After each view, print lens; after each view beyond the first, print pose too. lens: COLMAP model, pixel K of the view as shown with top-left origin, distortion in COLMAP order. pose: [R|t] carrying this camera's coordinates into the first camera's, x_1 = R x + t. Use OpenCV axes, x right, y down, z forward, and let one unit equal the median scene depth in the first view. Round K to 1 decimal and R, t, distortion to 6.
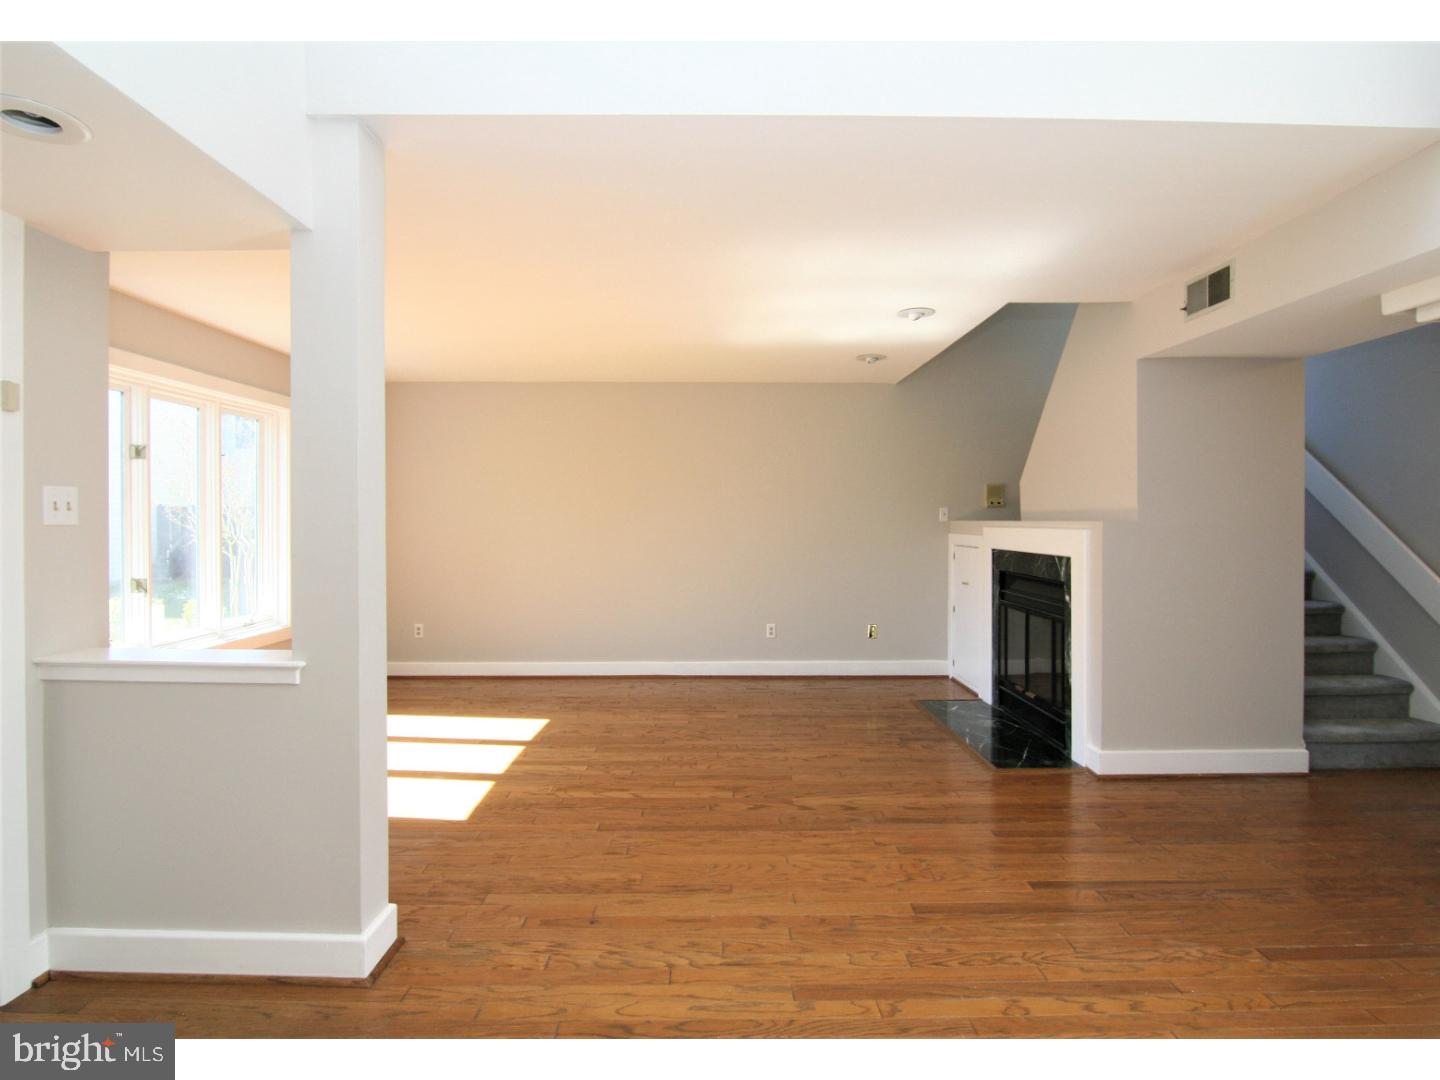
lens RADIAL K [[762.4, 0, 720.0], [0, 762.4, 540.0], [0, 0, 1]] dist [-0.014340, -0.010631]
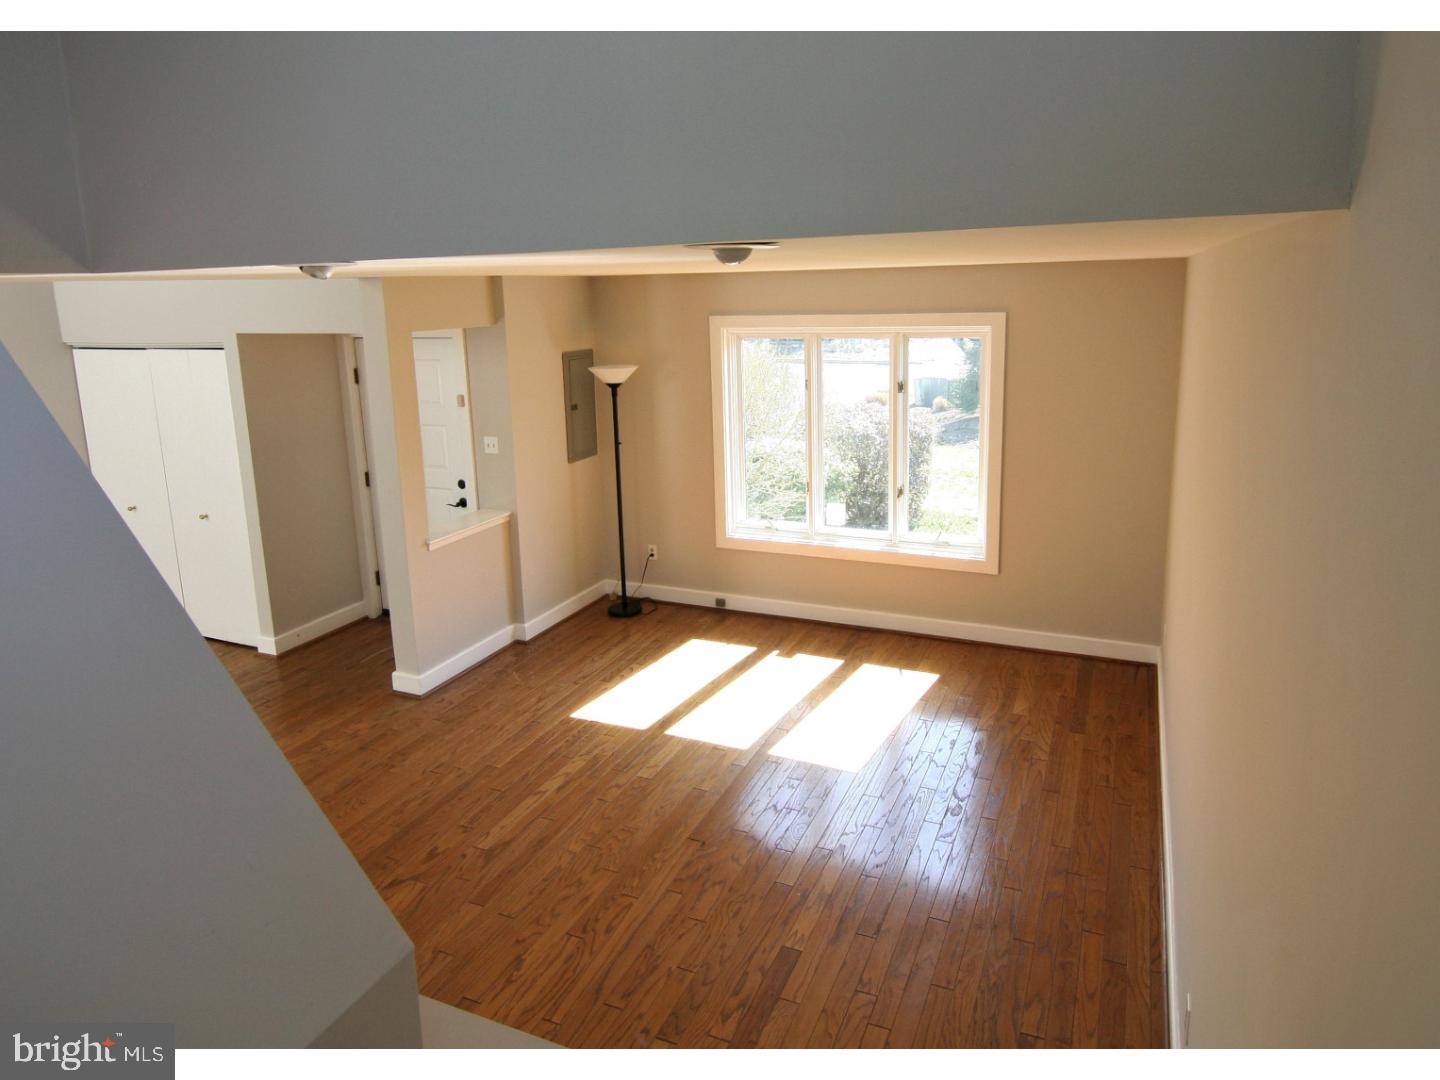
lens RADIAL K [[873.5, 0, 720.0], [0, 873.5, 540.0], [0, 0, 1]] dist [-0.001356, -0.000314]
pose [[-0.406684, 0.250350, -0.878597, 0.699671], [-0.001105, 0.961584, 0.274509, -0.290202], [0.913568, 0.112609, -0.390784, 1.590870]]
